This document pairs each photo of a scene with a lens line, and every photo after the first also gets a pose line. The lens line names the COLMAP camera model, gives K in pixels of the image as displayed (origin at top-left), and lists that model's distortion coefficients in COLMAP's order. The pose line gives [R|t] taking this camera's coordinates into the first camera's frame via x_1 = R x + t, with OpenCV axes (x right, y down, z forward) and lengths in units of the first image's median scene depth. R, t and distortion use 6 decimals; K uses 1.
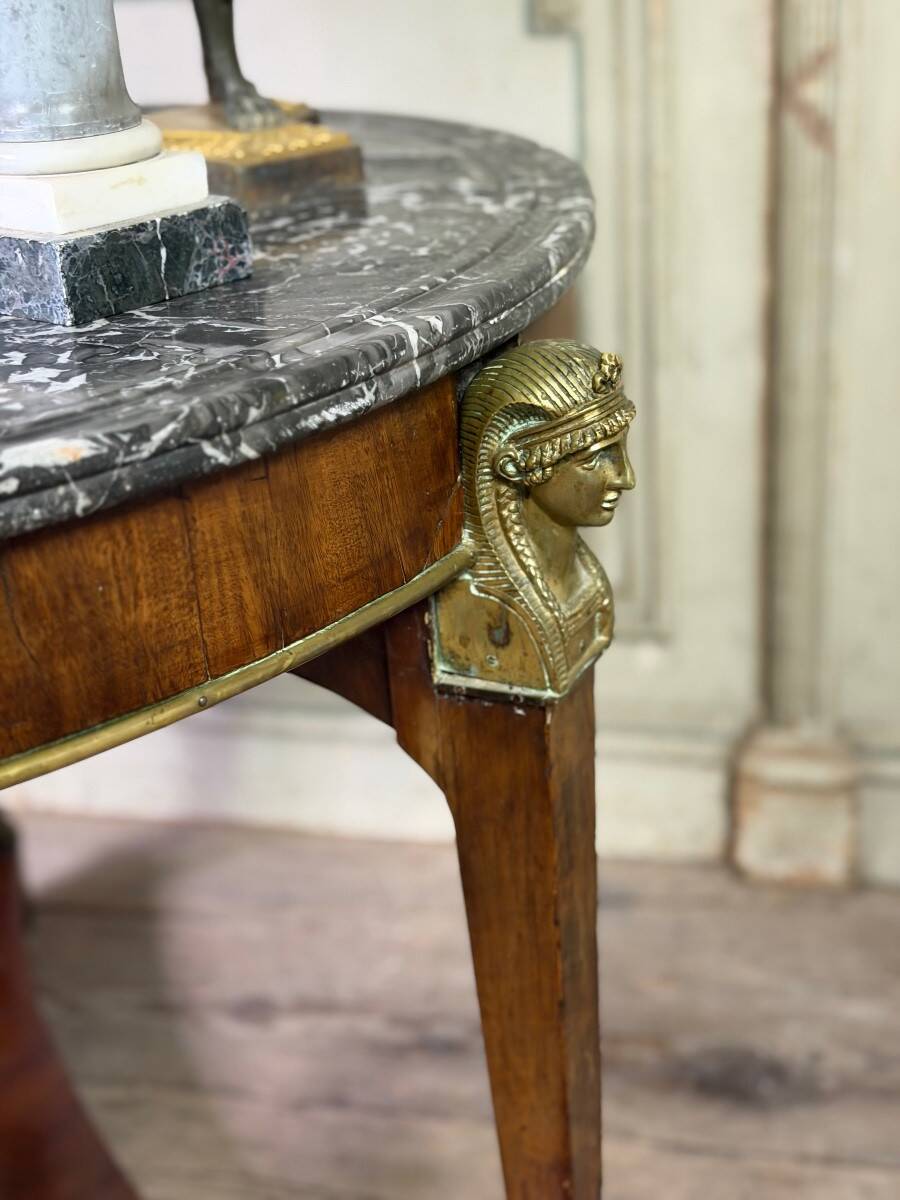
lens RADIAL K [[1669.9, 0, 447.2], [0, 1669.9, 603.3], [0, 0, 1]] dist [0.122360, 0.000000]
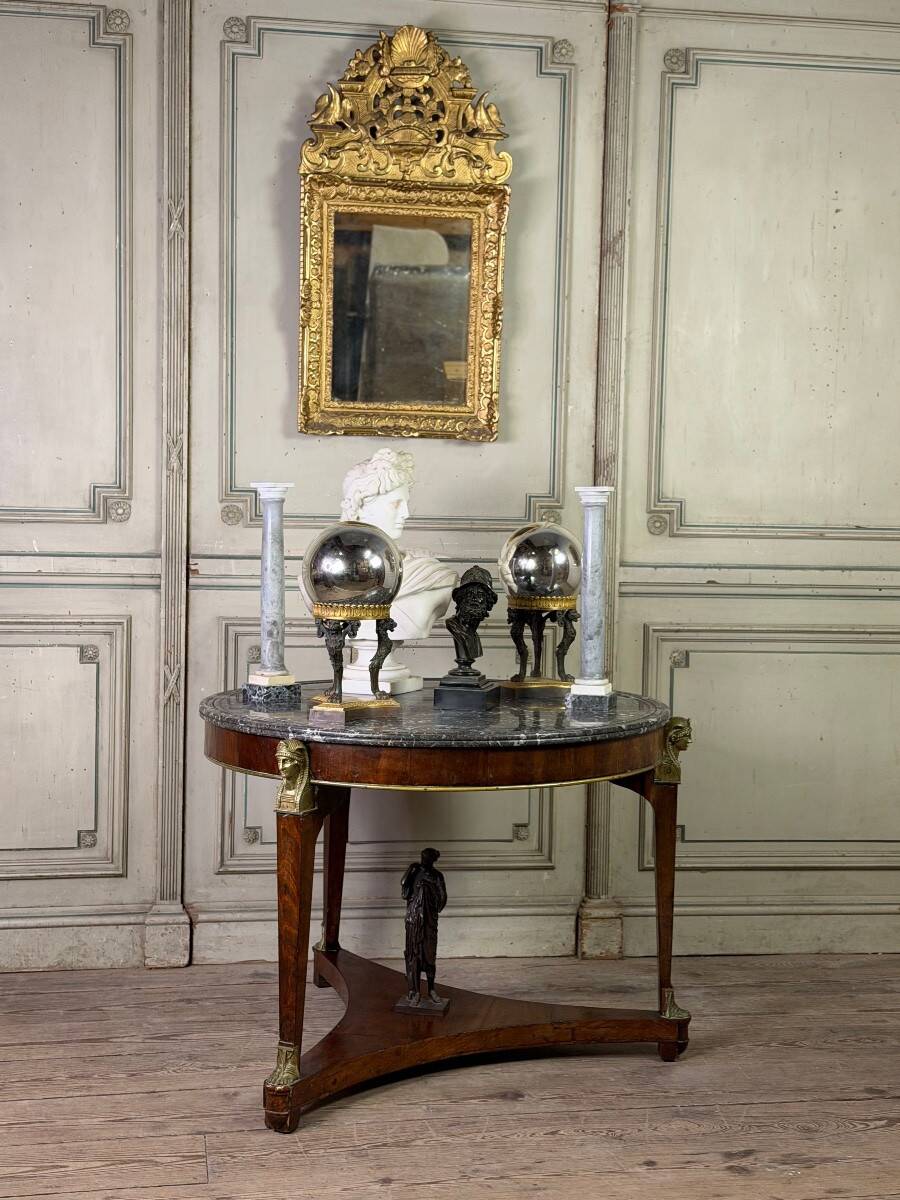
lens RADIAL K [[1669.9, 0, 454.0], [0, 1669.9, 601.1], [0, 0, 1]] dist [0.122360, 0.000000]
pose [[0.911795, 0.058917, 0.406397, -1.453435], [0.087814, 0.938787, -0.333119, 0.639009], [-0.401147, 0.339423, 0.850807, -1.796464]]
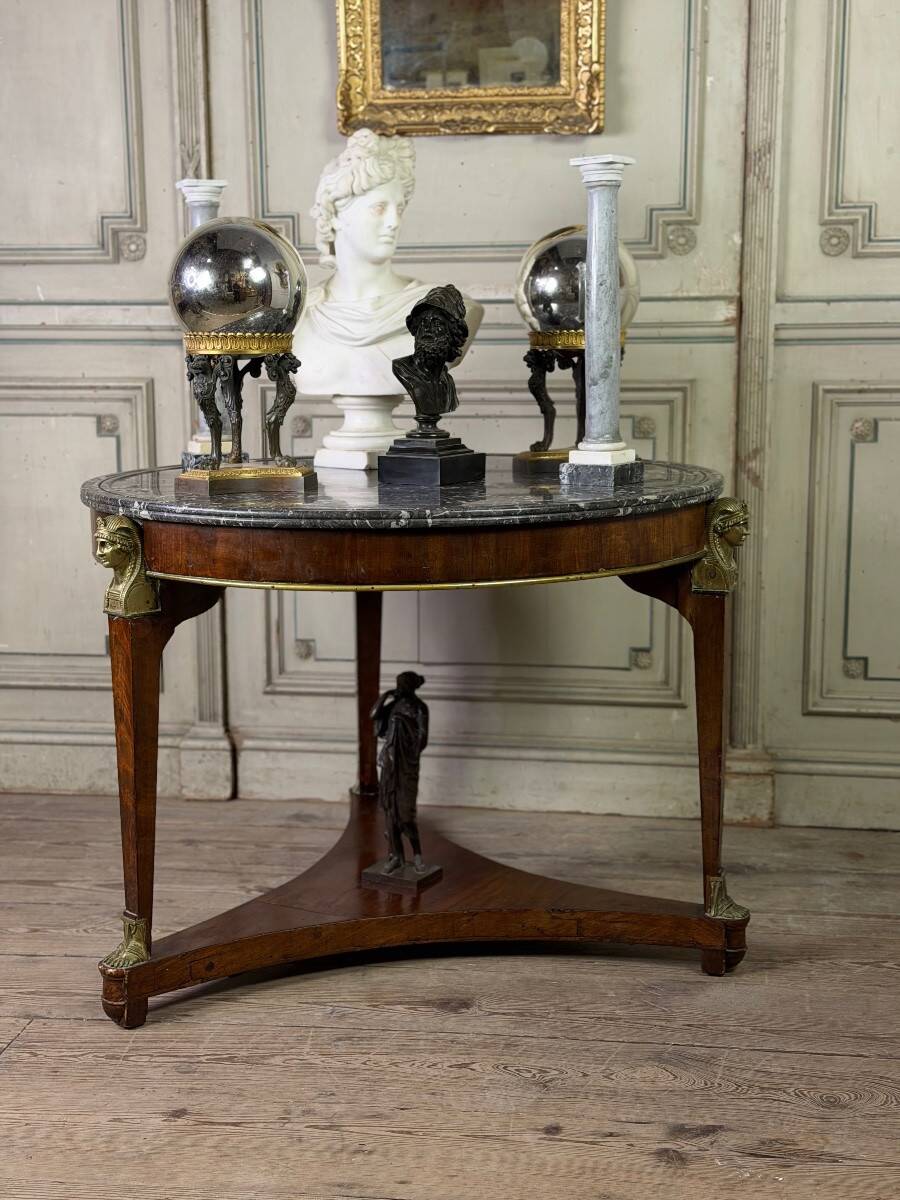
lens RADIAL K [[1669.9, 0, 450.5], [0, 1669.9, 608.3], [0, 0, 1]] dist [0.122360, 0.000000]
pose [[0.993759, 0.041573, 0.103510, -0.483718], [-0.015326, 0.970041, -0.242457, 0.521201], [-0.110489, 0.239357, 0.964625, -1.305111]]
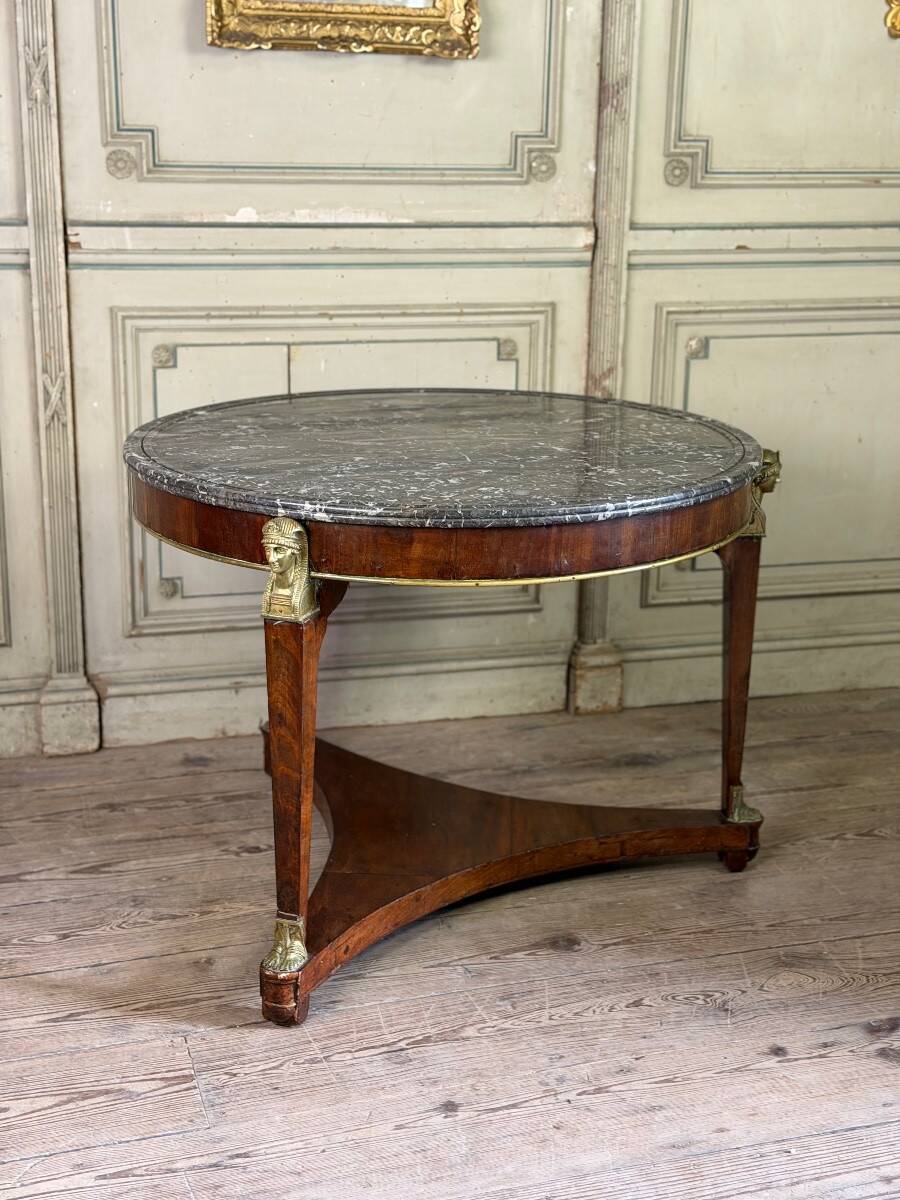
lens RADIAL K [[1669.9, 0, 442.5], [0, 1669.9, 589.0], [0, 0, 1]] dist [0.122360, 0.000000]
pose [[0.858656, -0.063011, 0.508664, -1.402724], [0.135240, 0.985098, -0.106264, 0.267182], [-0.494388, 0.160036, 0.854382, -1.085610]]
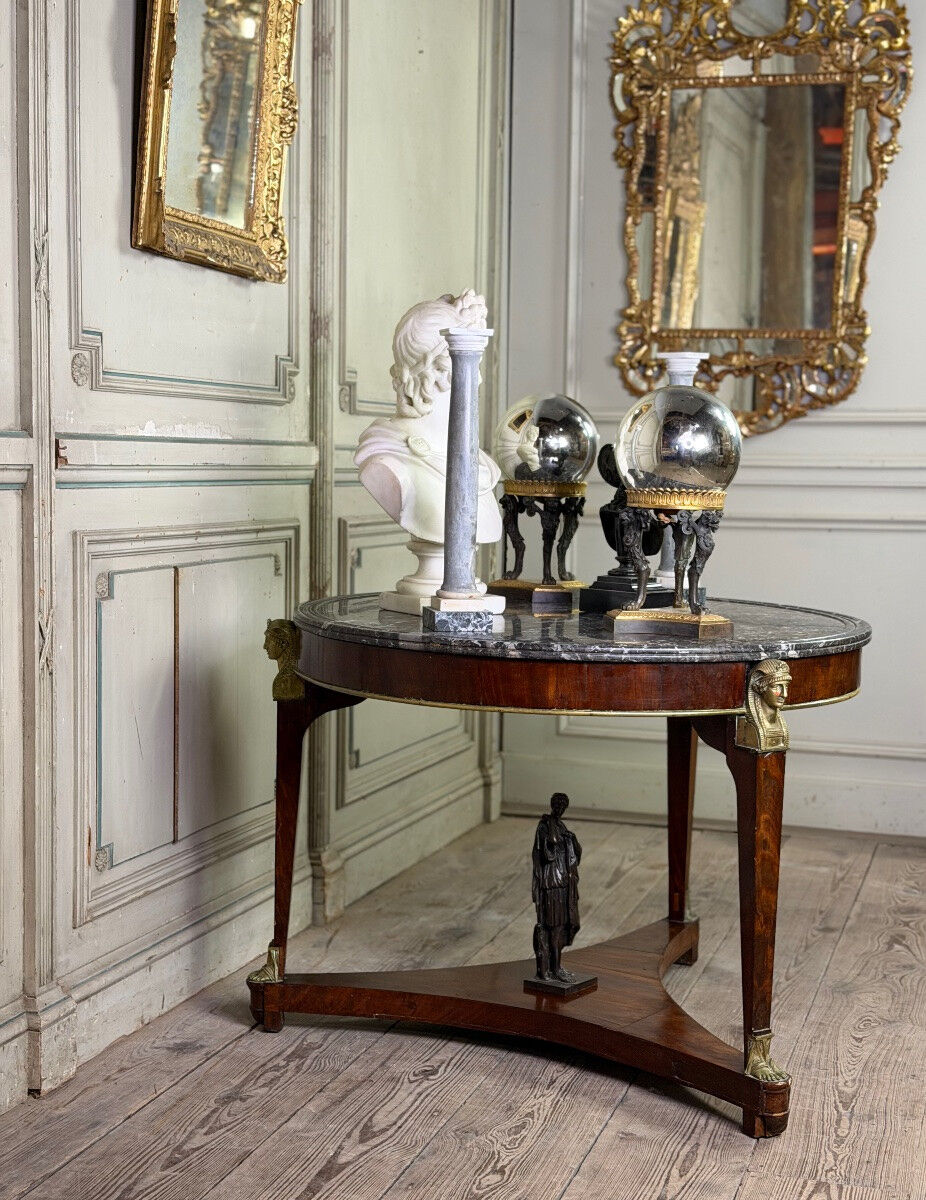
lens RADIAL K [[1796.6, 0, 498.6], [0, 1796.6, 650.7], [0, 0, 1]] dist [0.135254, 0.000000]
pose [[0.044120, -0.044893, 0.998017, -2.794811], [0.368371, 0.929329, 0.025519, -0.194729], [-0.928631, 0.366514, 0.057539, 0.639910]]
